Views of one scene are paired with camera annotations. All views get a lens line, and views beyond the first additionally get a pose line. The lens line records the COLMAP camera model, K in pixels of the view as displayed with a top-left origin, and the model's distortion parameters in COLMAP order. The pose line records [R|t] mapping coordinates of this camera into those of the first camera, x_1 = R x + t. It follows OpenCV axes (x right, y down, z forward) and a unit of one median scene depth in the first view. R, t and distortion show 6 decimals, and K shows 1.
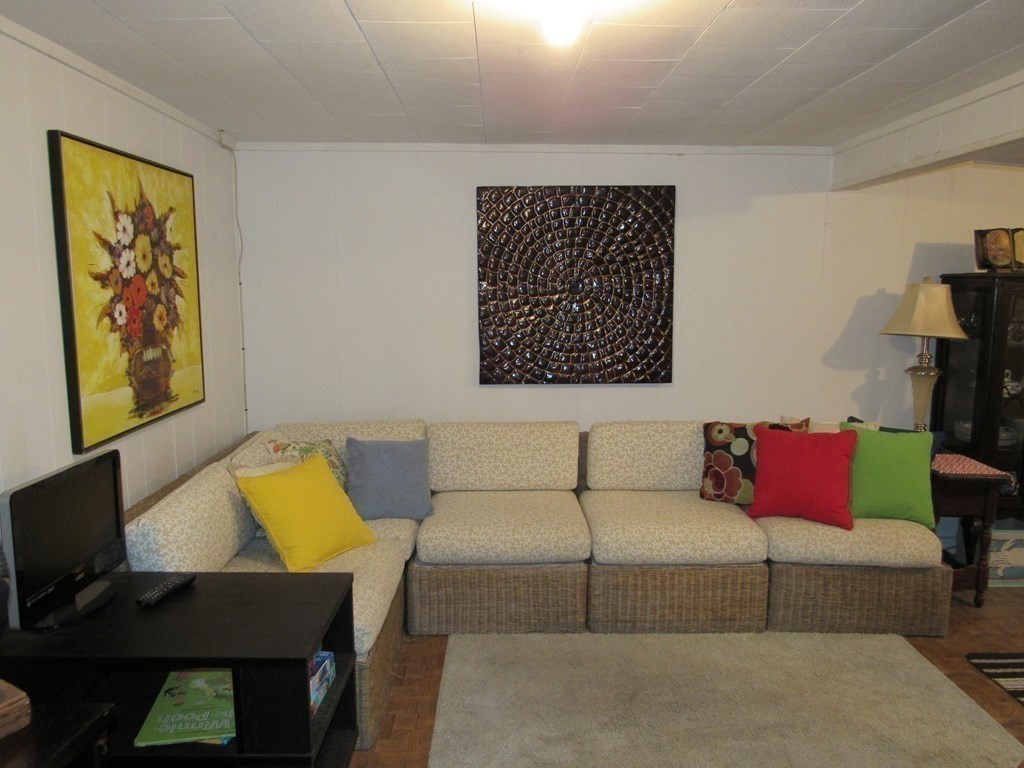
lens RADIAL K [[730.3, 0, 510.5], [0, 730.3, 382.1], [0, 0, 1]] dist [-0.026466, 0.002542]
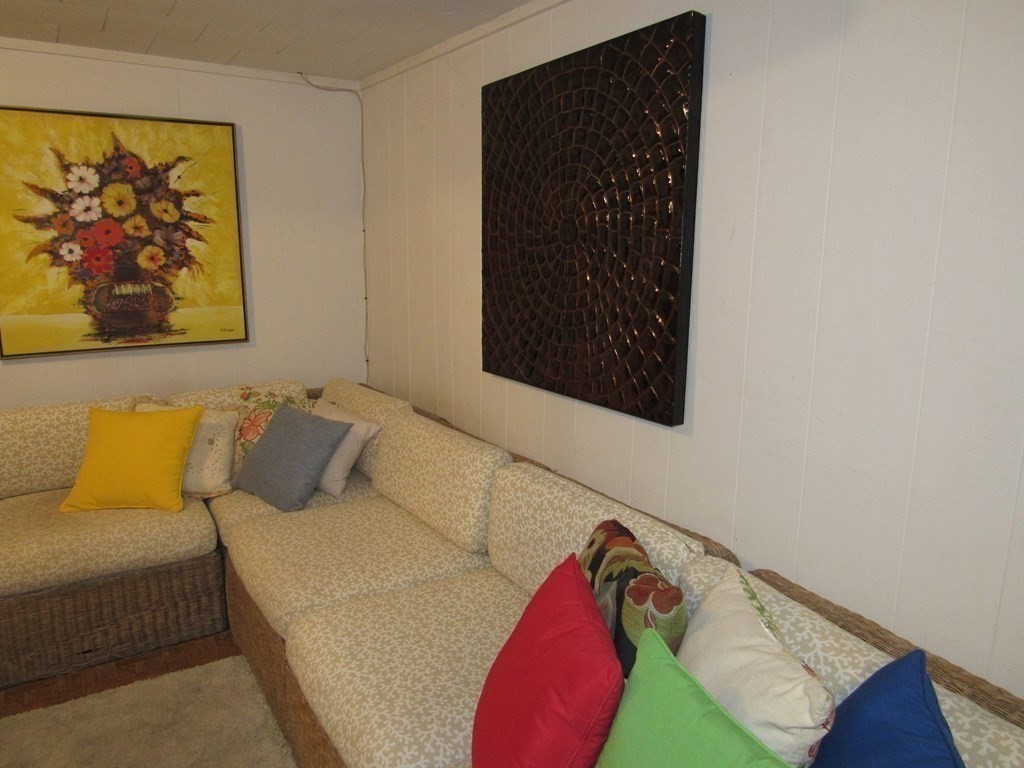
lens RADIAL K [[730.3, 0, 510.5], [0, 730.3, 382.1], [0, 0, 1]] dist [-0.026466, 0.002542]
pose [[0.529782, 0.165742, -0.831782, 0.795475], [-0.124789, 0.985279, 0.116847, -0.102433], [0.838904, 0.041894, 0.542665, 0.888528]]
